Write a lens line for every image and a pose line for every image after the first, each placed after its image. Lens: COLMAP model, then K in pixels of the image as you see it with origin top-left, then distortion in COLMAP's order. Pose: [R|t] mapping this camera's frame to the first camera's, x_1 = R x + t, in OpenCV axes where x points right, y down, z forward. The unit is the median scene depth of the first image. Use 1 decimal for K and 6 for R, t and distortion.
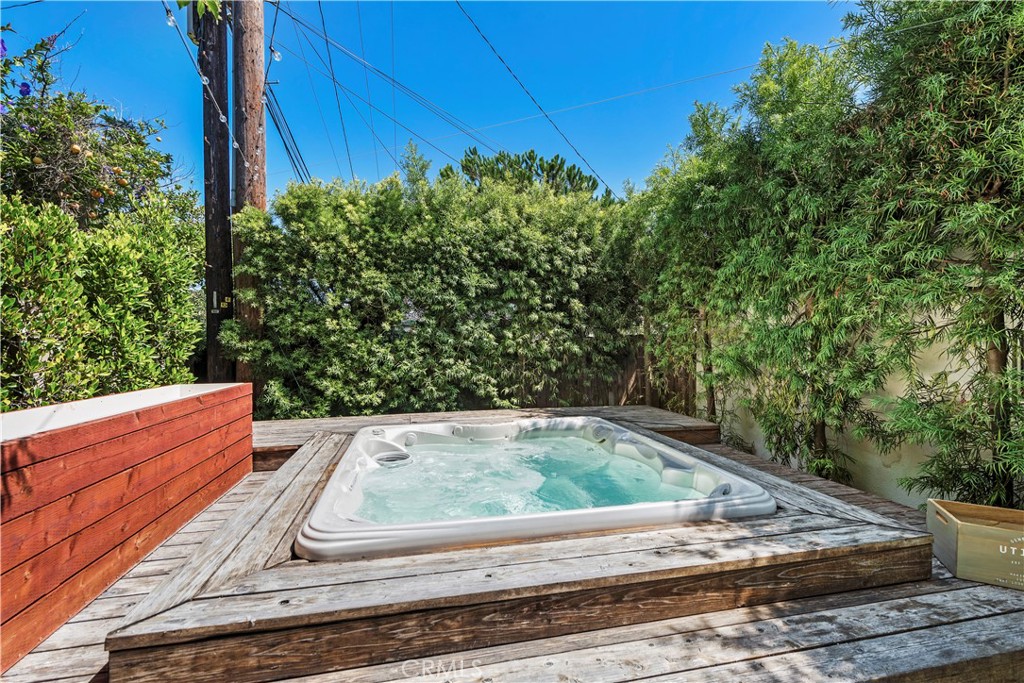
lens RADIAL K [[438.9, 0, 514.8], [0, 438.9, 343.7], [0, 0, 1]] dist [0.004221, -0.000091]
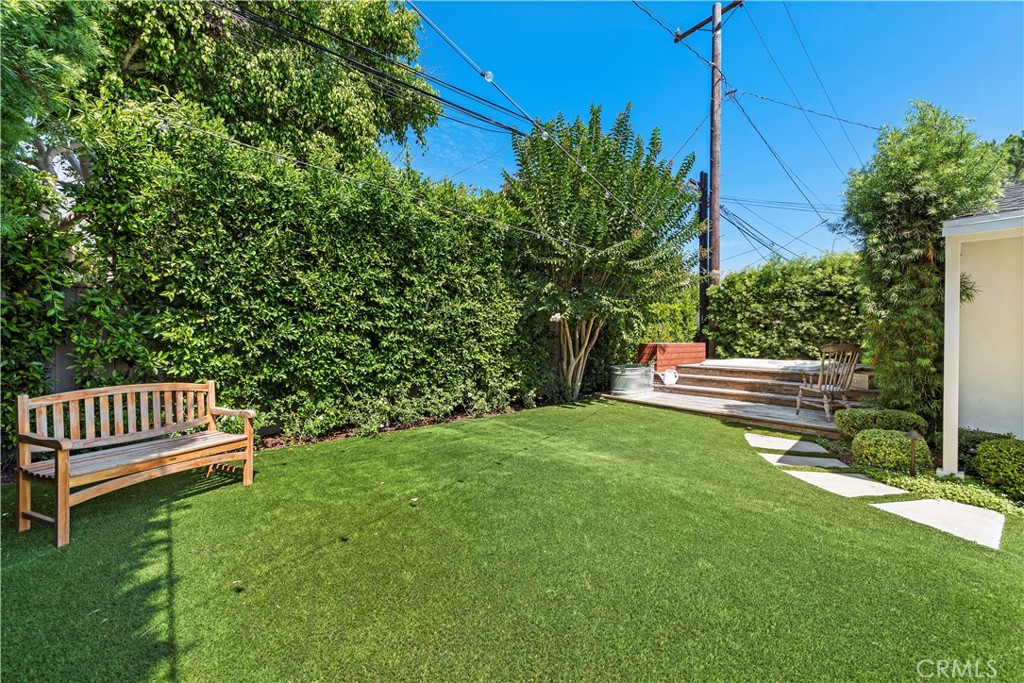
lens RADIAL K [[406.9, 0, 511.0], [0, 406.9, 341.0], [0, 0, 1]] dist [0.016557, -0.001439]
pose [[0.451909, 0.001991, -0.892062, 1.123288], [0.000450, 0.999997, 0.002460, 0.040977], [0.892064, -0.001513, 0.451907, -1.306329]]
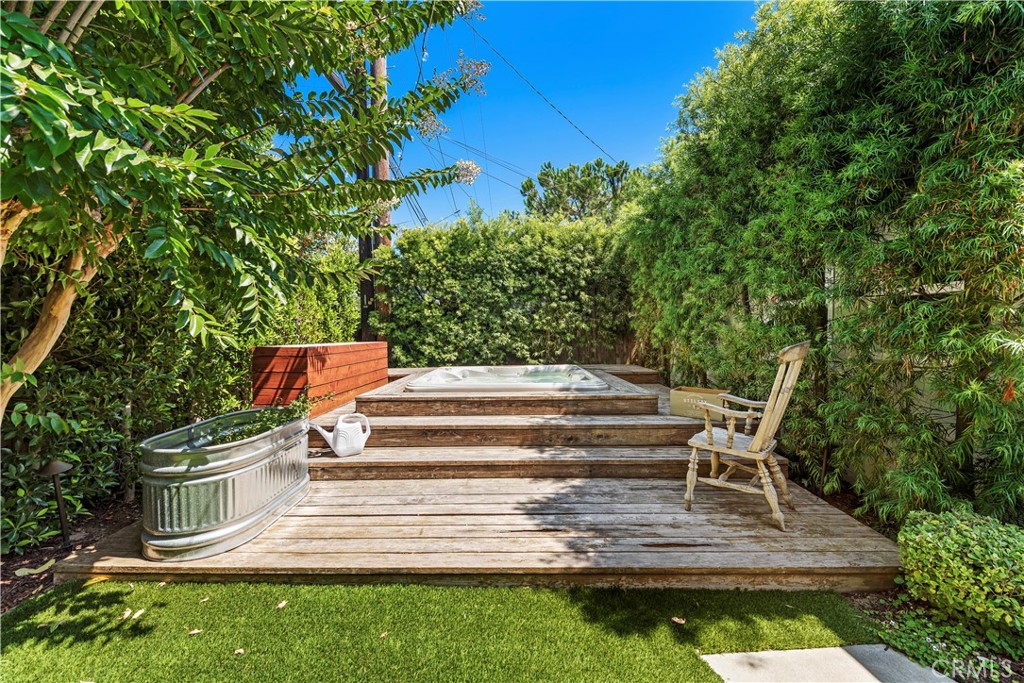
lens RADIAL K [[431.3, 0, 518.1], [0, 431.3, 345.3], [0, 0, 1]] dist [0.002105, 0.000152]
pose [[0.973928, -0.004856, -0.226807, 0.281961], [0.011134, 0.999589, 0.026408, 0.039561], [0.226586, -0.028245, 0.973582, -0.511656]]
